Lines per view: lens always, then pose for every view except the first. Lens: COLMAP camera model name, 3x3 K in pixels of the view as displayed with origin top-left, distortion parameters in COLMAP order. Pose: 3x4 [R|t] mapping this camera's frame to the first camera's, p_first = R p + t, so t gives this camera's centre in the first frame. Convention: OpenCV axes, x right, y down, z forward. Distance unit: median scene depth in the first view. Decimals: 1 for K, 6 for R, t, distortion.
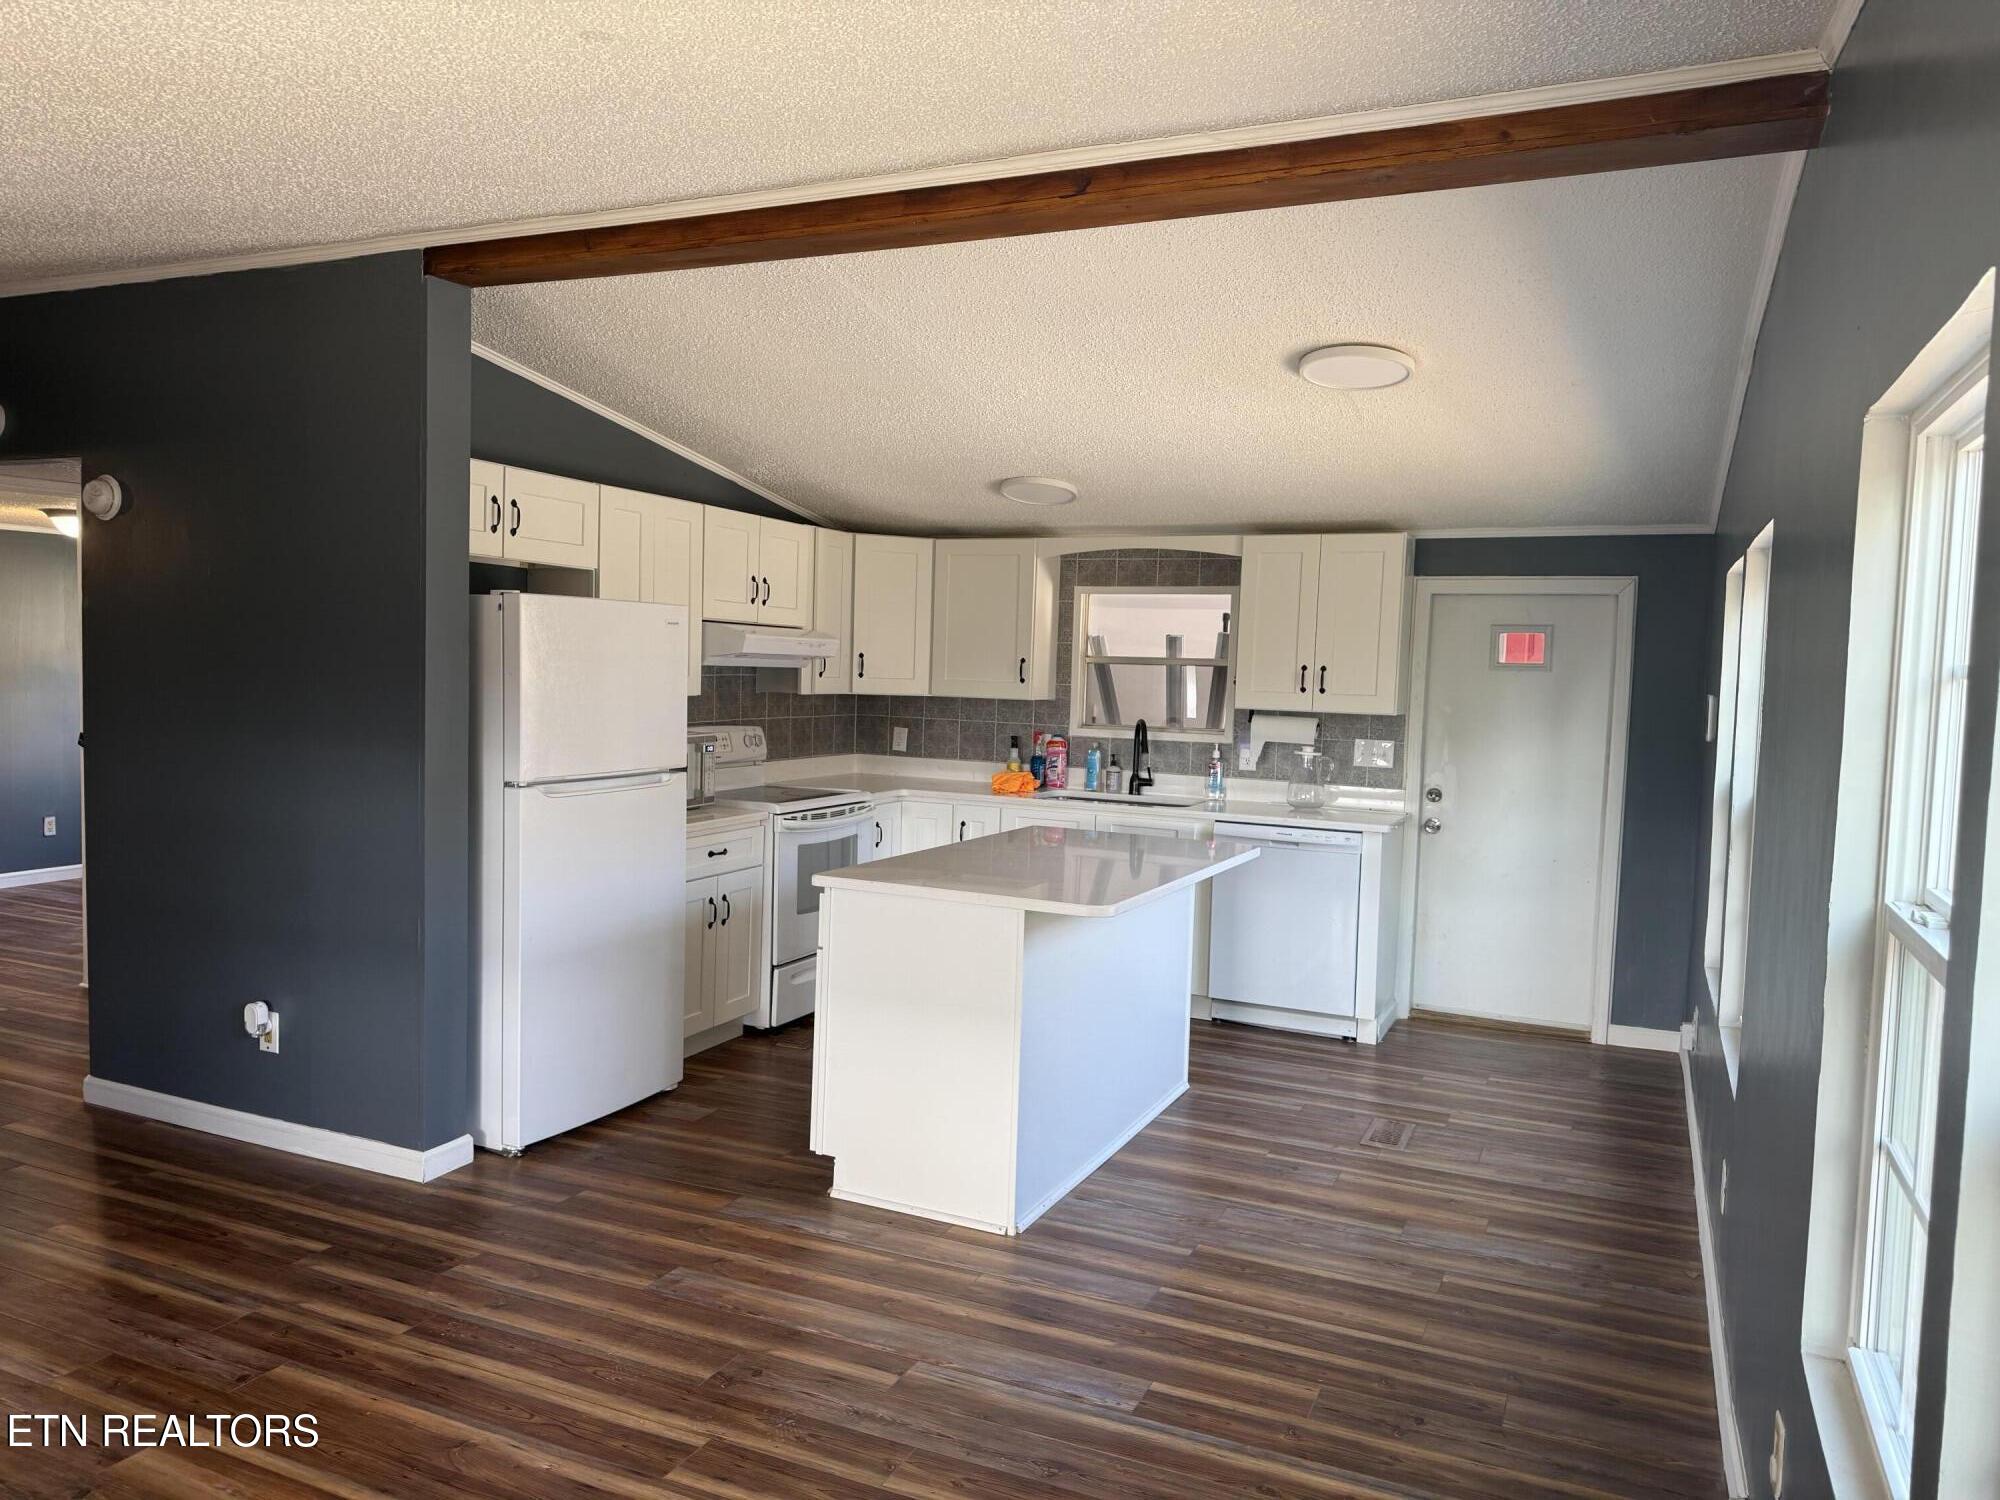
lens RADIAL K [[1411.9, 0, 982.6], [0, 1411.9, 751.9], [0, 0, 1]] dist [0.061686, -0.052083]
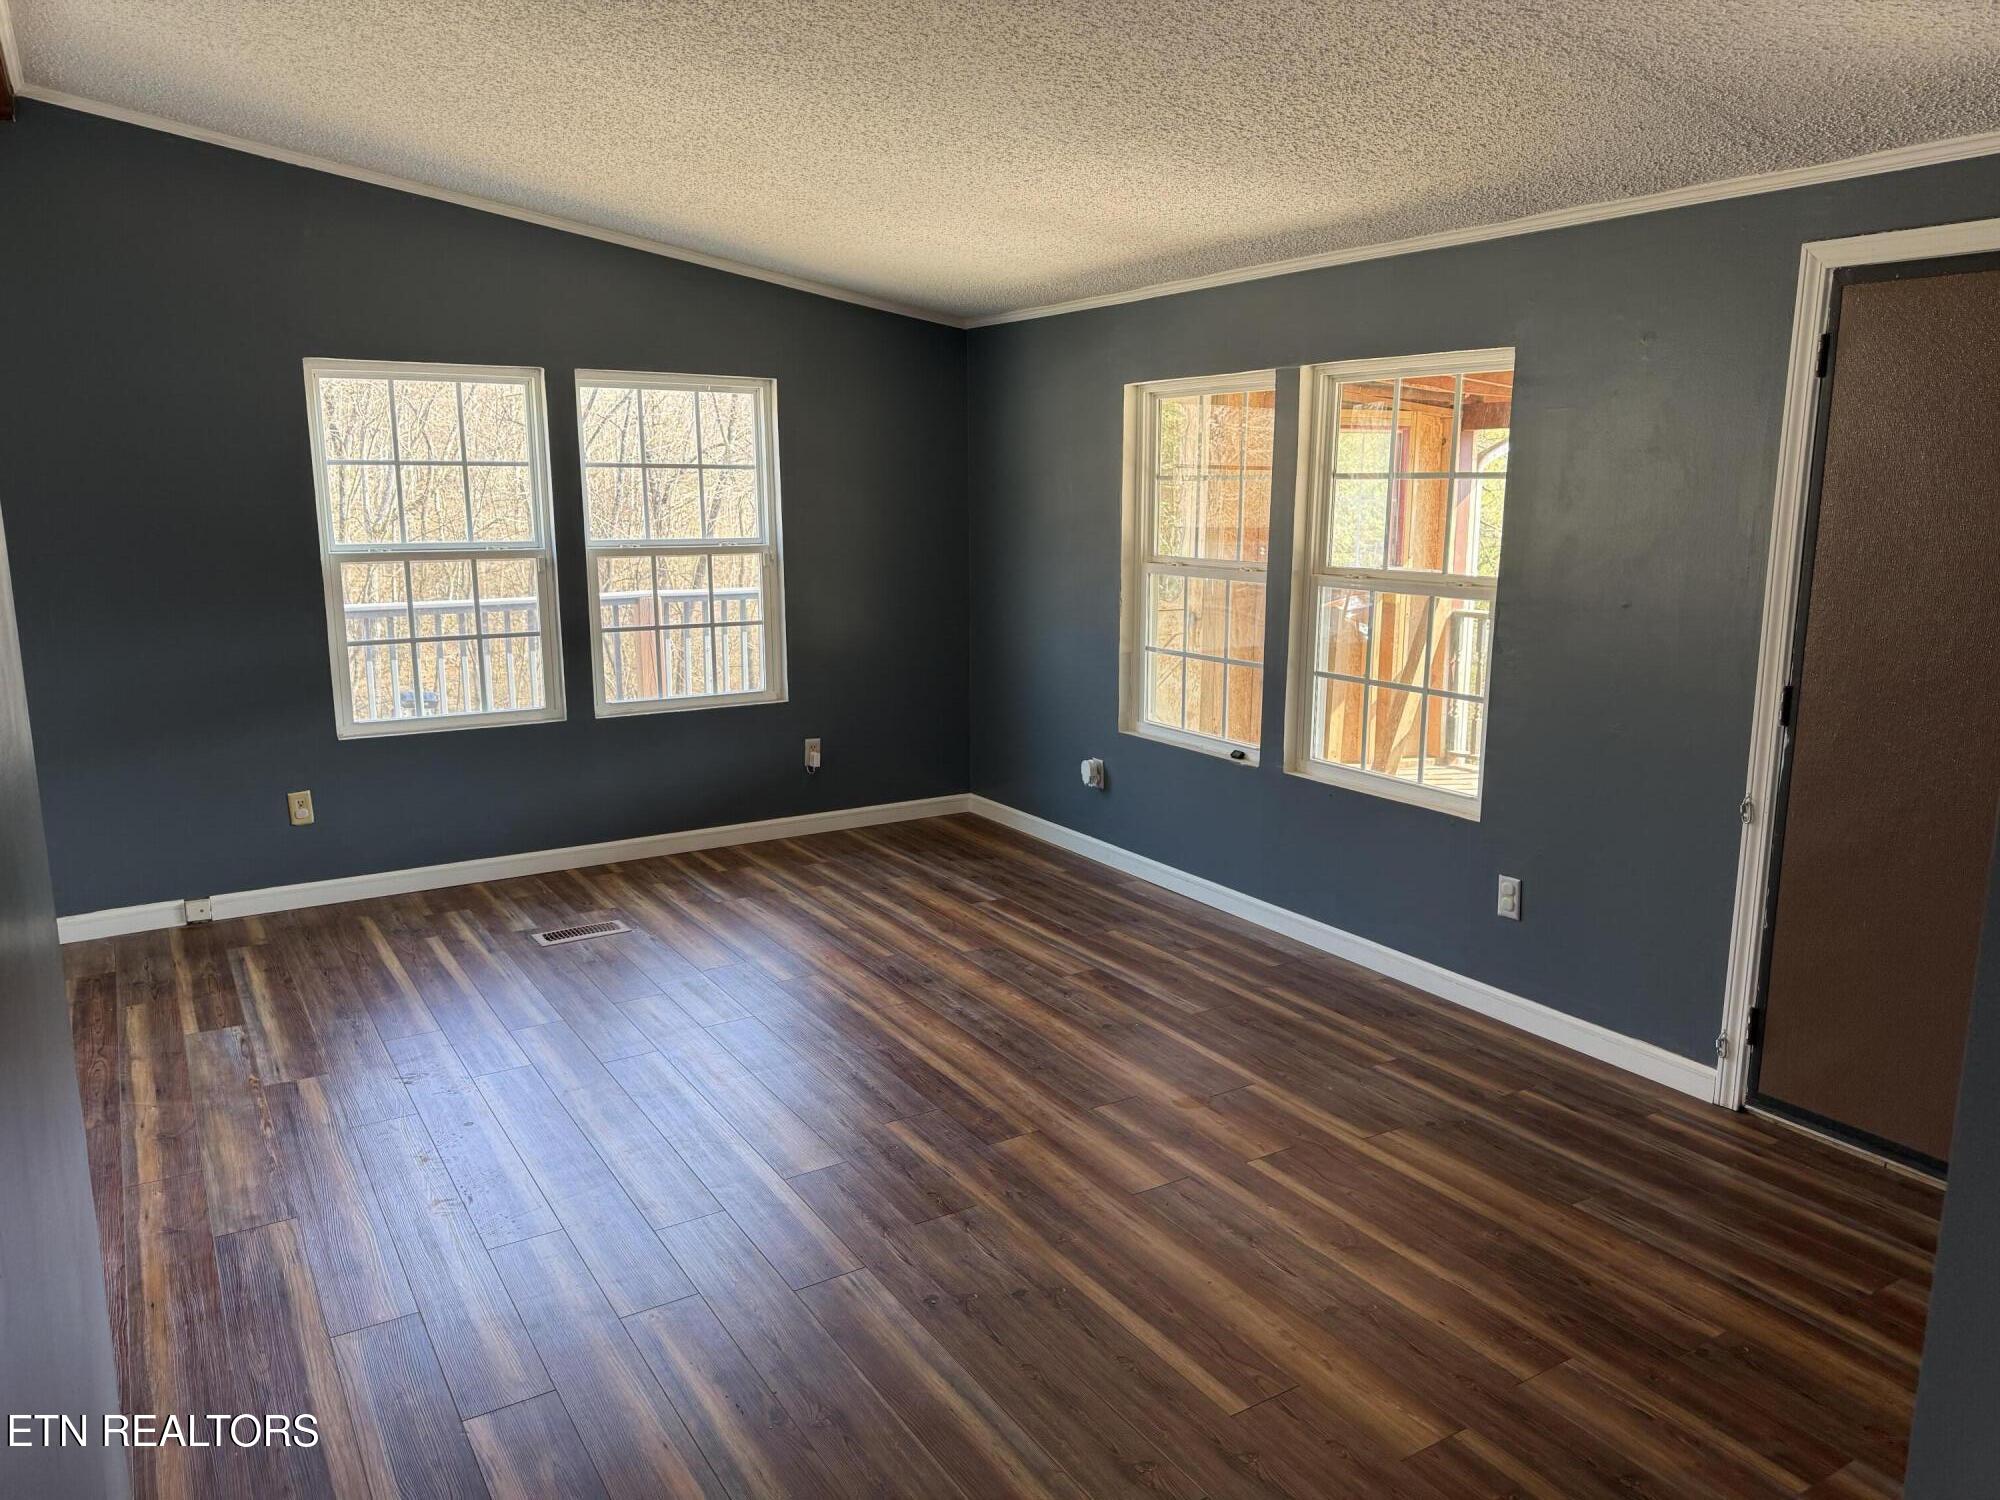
lens RADIAL K [[1411.9, 0, 985.9], [0, 1411.9, 745.8], [0, 0, 1]] dist [0.061686, -0.052083]
pose [[-0.832846, -0.127089, 0.538717, -1.198001], [0.017198, 0.966872, 0.254683, -0.132637], [-0.553238, 0.221376, -0.803069, 1.655510]]
